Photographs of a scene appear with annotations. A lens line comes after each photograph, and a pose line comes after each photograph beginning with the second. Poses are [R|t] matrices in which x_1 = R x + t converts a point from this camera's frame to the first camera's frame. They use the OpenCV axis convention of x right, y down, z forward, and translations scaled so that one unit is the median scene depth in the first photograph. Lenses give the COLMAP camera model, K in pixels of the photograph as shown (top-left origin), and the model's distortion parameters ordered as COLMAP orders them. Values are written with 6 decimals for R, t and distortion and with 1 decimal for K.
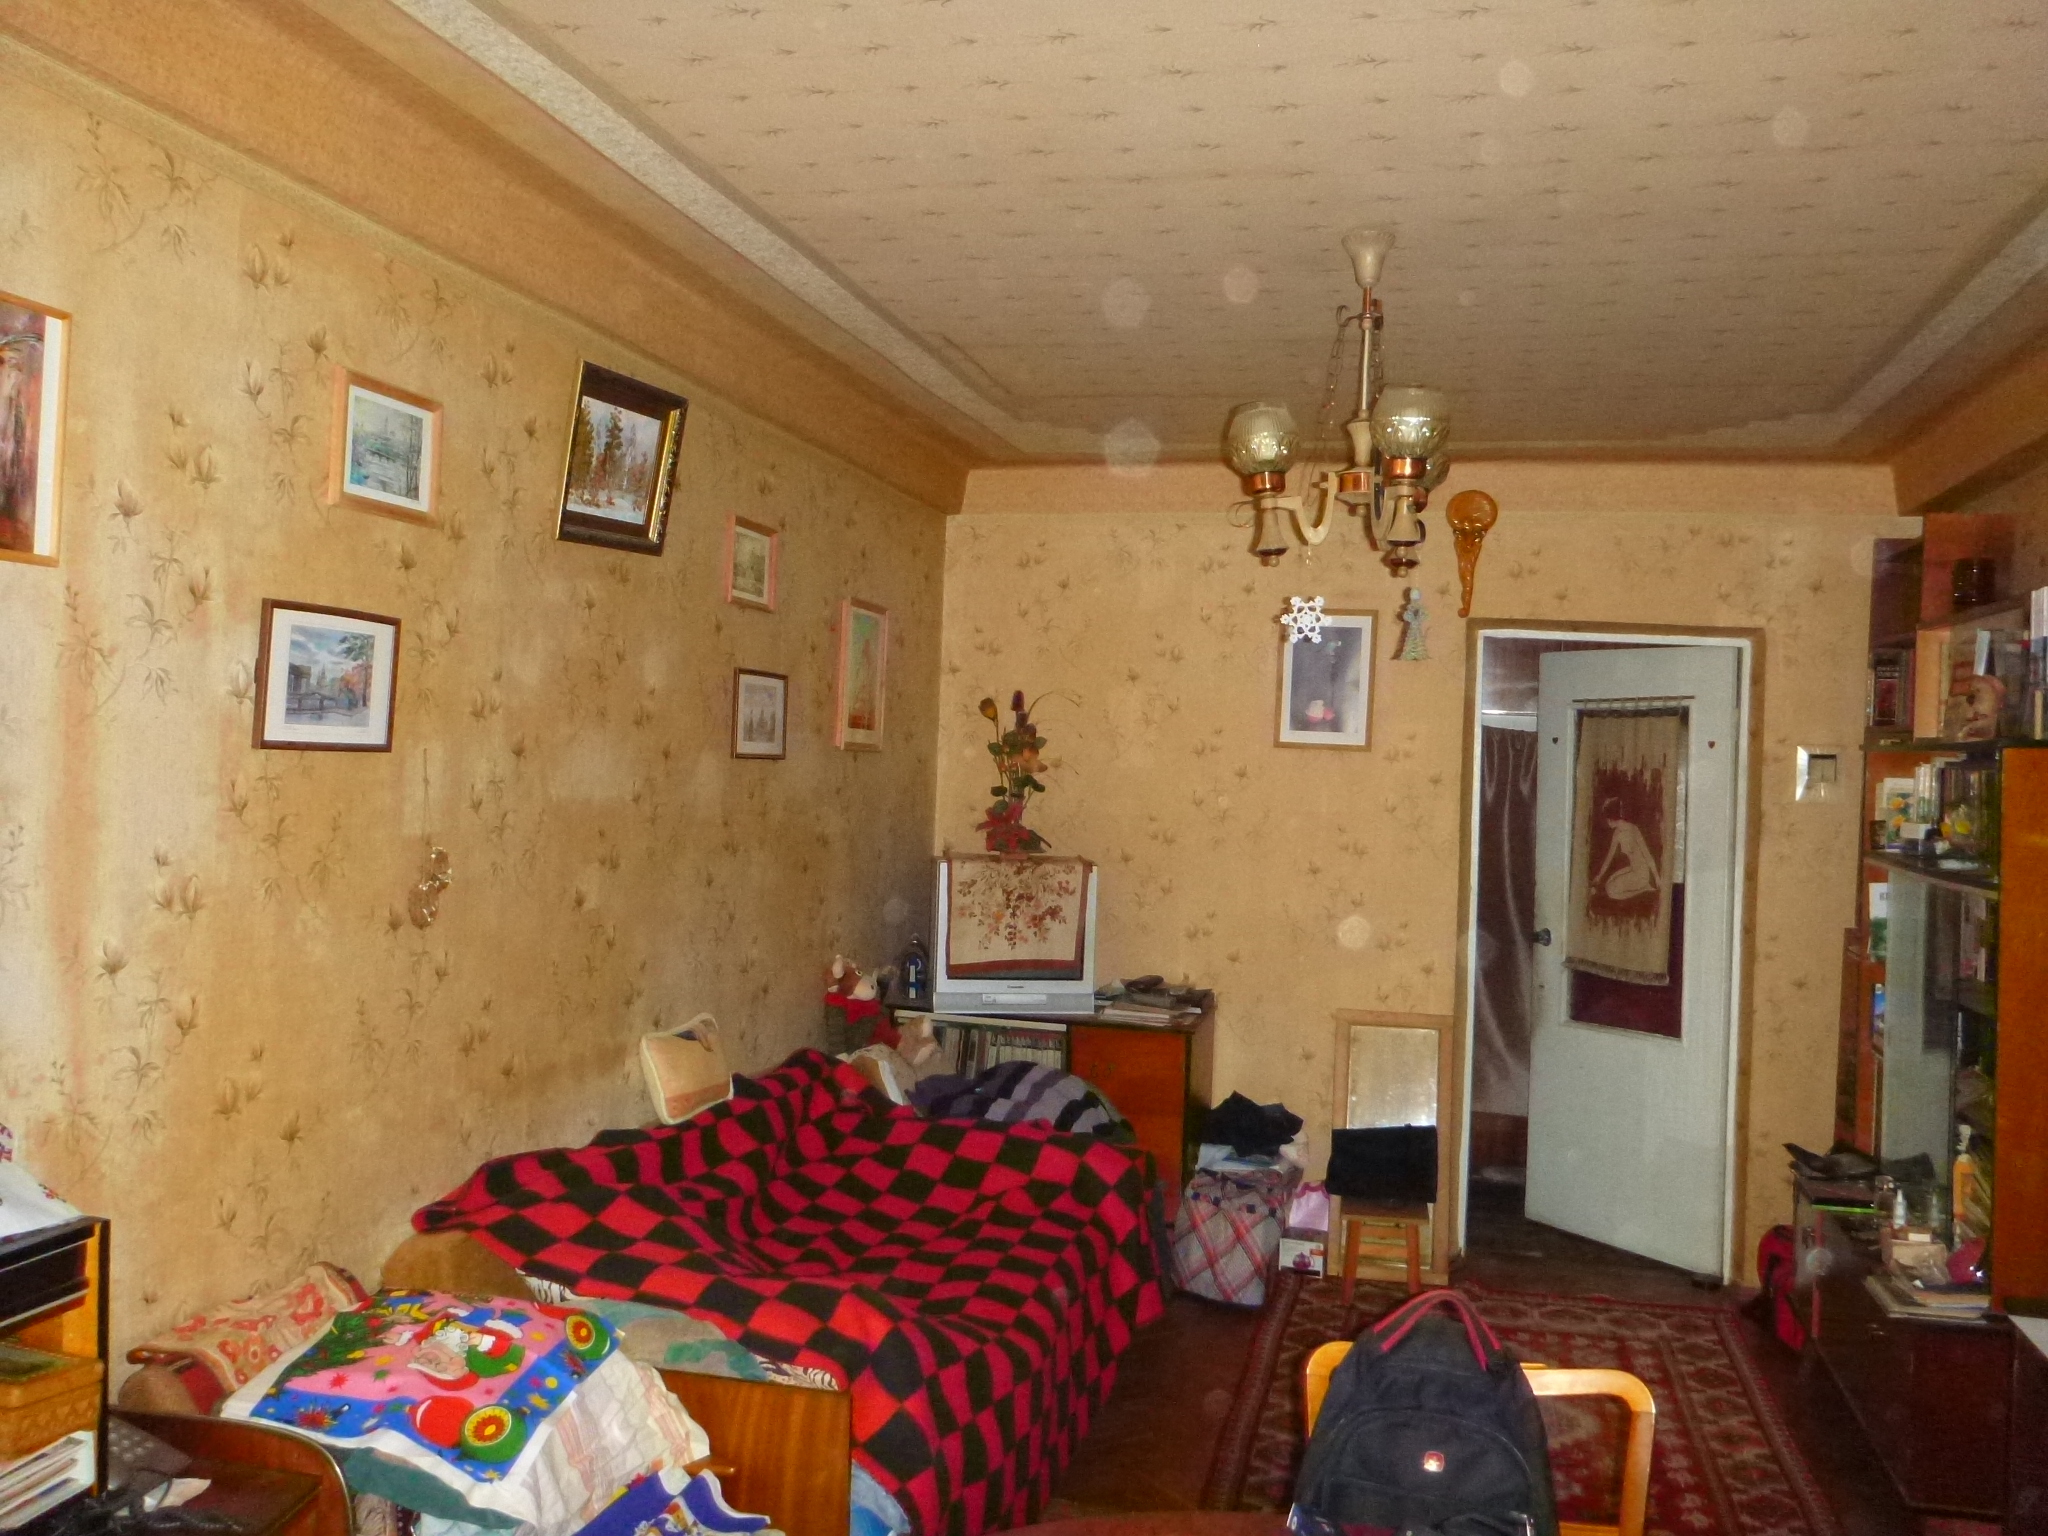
lens RADIAL K [[1658.3, 0, 1023.1], [0, 1658.3, 769.1], [0, 0, 1]] dist [-0.054248, -0.008369]
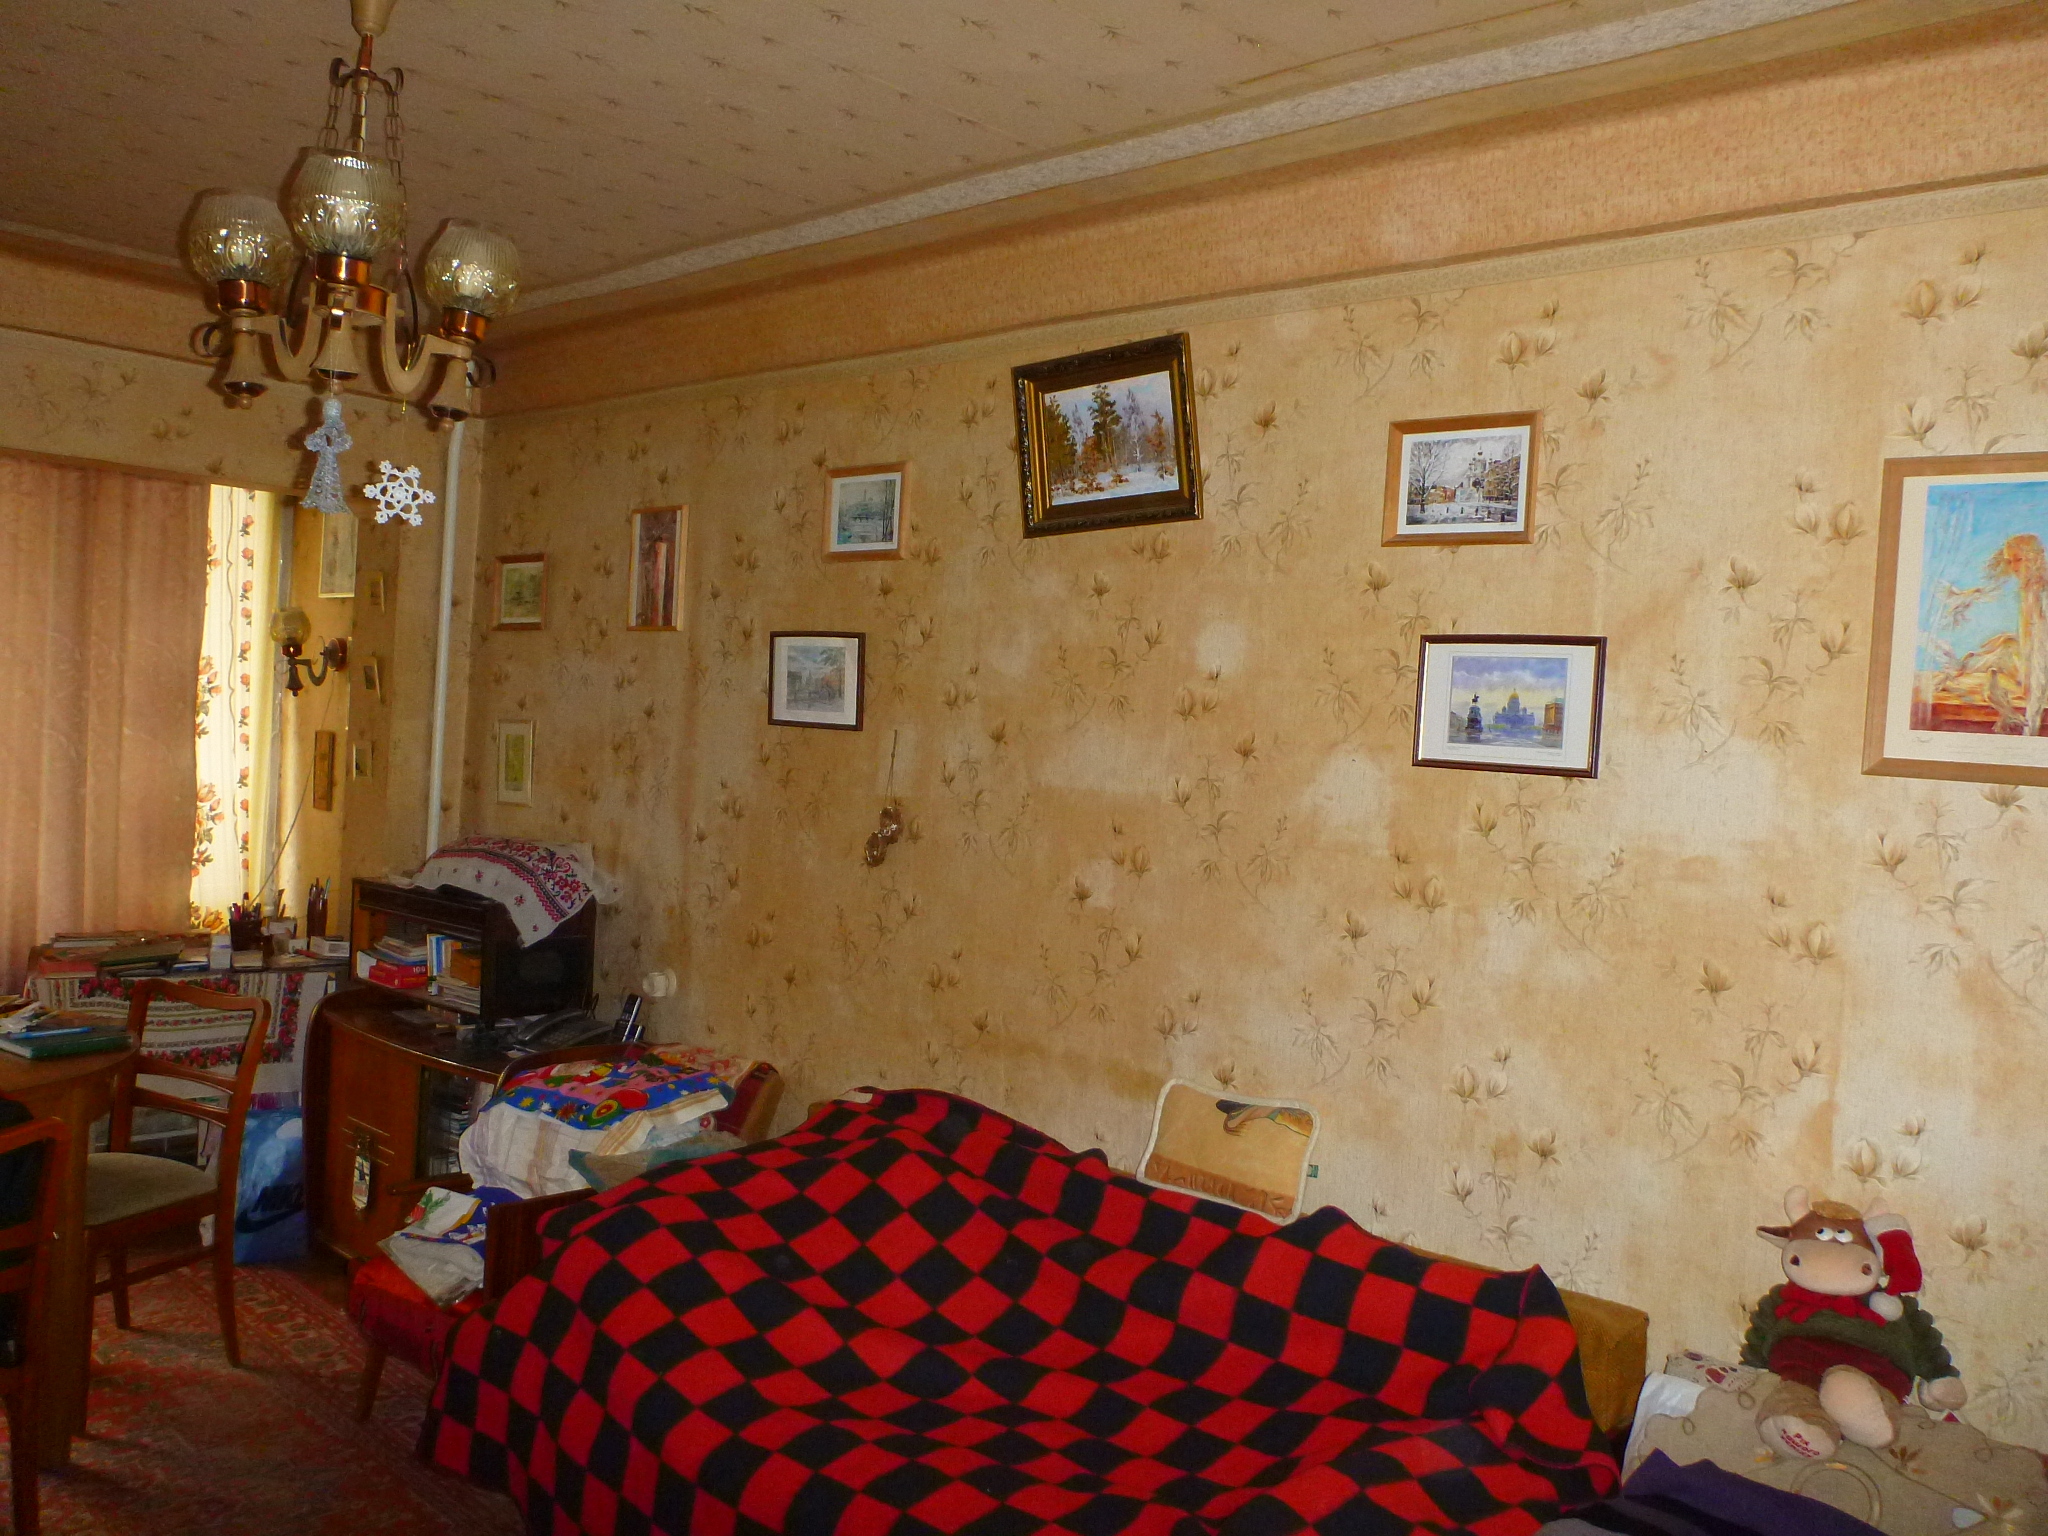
lens RADIAL K [[1658.3, 0, 1022.4], [0, 1658.3, 762.5], [0, 0, 1]] dist [-0.054248, -0.008369]
pose [[-0.464311, -0.047890, -0.884377, 0.776627], [-0.083036, 0.996493, -0.010366, 0.019117], [0.881771, 0.068622, -0.466659, 1.783991]]
